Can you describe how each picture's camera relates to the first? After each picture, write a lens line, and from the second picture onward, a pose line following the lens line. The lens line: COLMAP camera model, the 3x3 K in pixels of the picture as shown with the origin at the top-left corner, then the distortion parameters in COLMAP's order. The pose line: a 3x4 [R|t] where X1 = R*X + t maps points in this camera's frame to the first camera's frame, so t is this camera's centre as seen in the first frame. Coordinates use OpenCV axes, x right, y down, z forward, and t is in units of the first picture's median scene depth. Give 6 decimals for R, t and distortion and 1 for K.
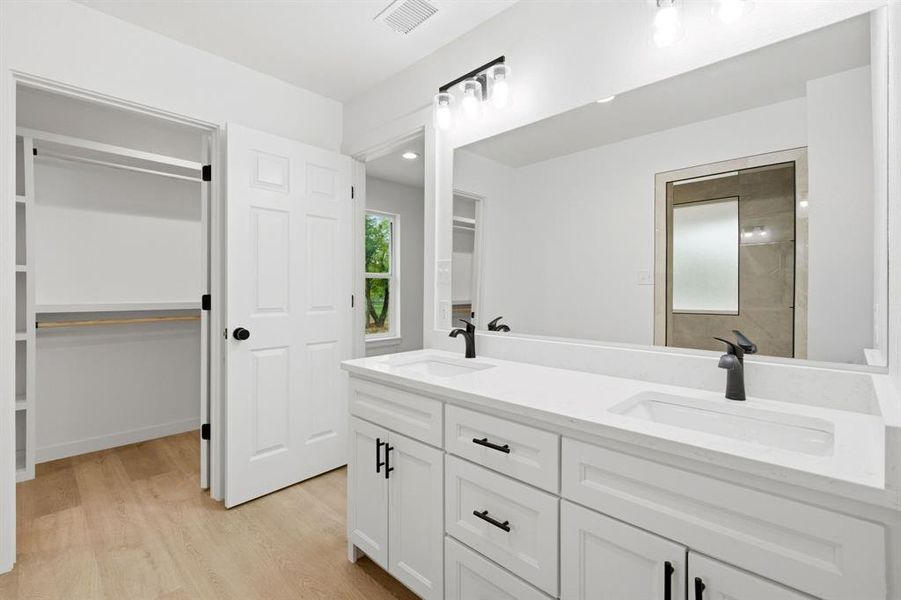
lens RADIAL K [[406.9, 0, 443.2], [0, 406.9, 285.9], [0, 0, 1]] dist [0.001273, -0.000754]
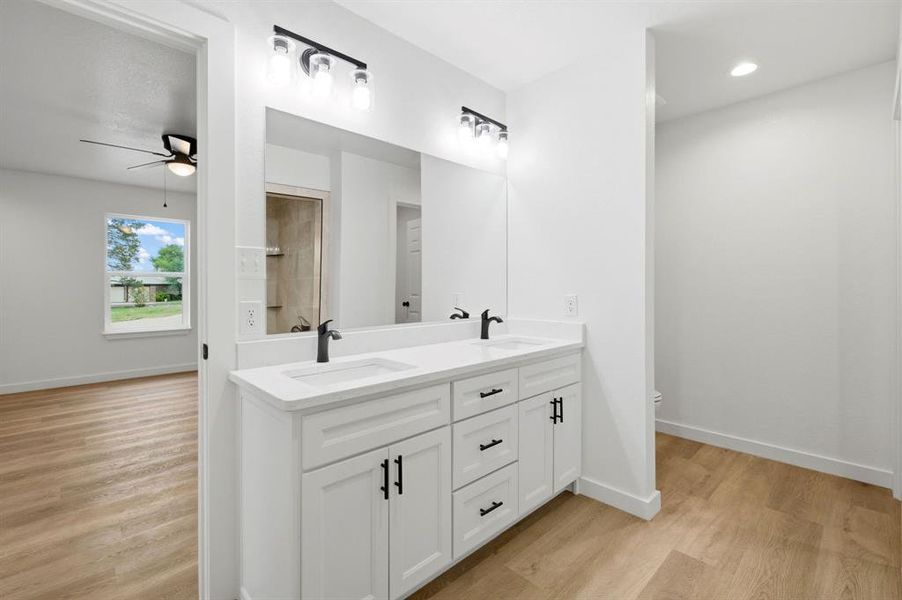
lens RADIAL K [[407.4, 0, 443.7], [0, 407.4, 285.9], [0, 0, 1]] dist [0.001273, -0.000754]
pose [[0.052781, -0.013974, 0.998508, -1.036294], [-0.004249, 0.999890, 0.014218, -0.006514], [-0.998597, -0.004993, 0.052715, 0.855884]]
